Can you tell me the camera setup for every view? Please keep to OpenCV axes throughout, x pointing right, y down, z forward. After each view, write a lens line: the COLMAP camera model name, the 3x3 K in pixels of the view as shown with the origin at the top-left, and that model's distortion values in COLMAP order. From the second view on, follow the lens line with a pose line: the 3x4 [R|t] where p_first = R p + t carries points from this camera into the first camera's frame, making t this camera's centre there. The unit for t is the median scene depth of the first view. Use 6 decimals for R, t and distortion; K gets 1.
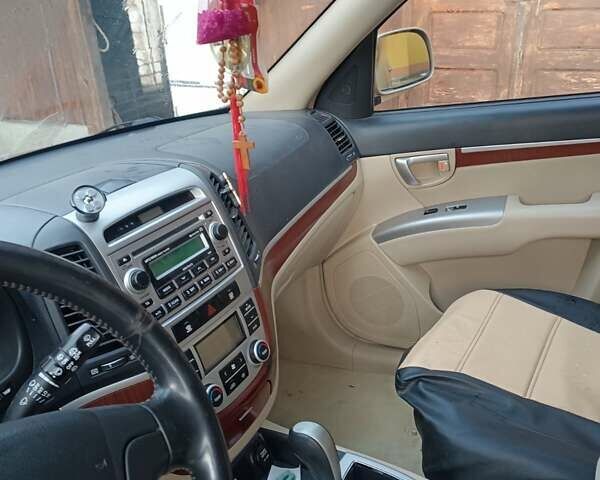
lens RADIAL K [[573.8, 0, 286.9], [0, 573.8, 239.7], [0, 0, 1]] dist [0.040412, -0.016525]
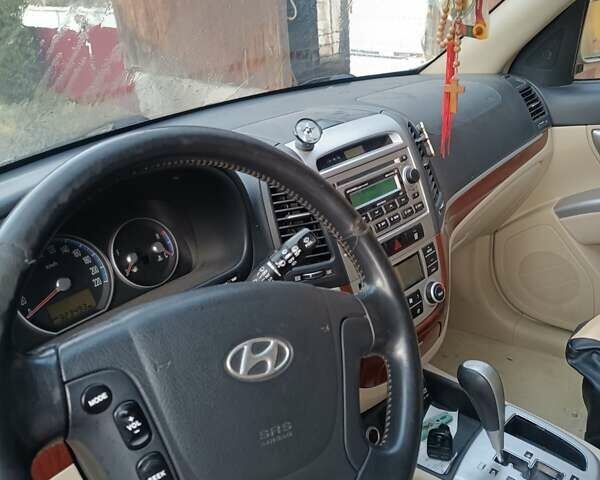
lens RADIAL K [[573.8, 0, 286.9], [0, 573.8, 239.7], [0, 0, 1]] dist [0.040412, -0.016525]
pose [[0.960731, 0.118813, -0.250757, -0.057007], [-0.109238, 0.992664, 0.051816, 0.073045], [0.255074, -0.022389, 0.966662, -0.099549]]
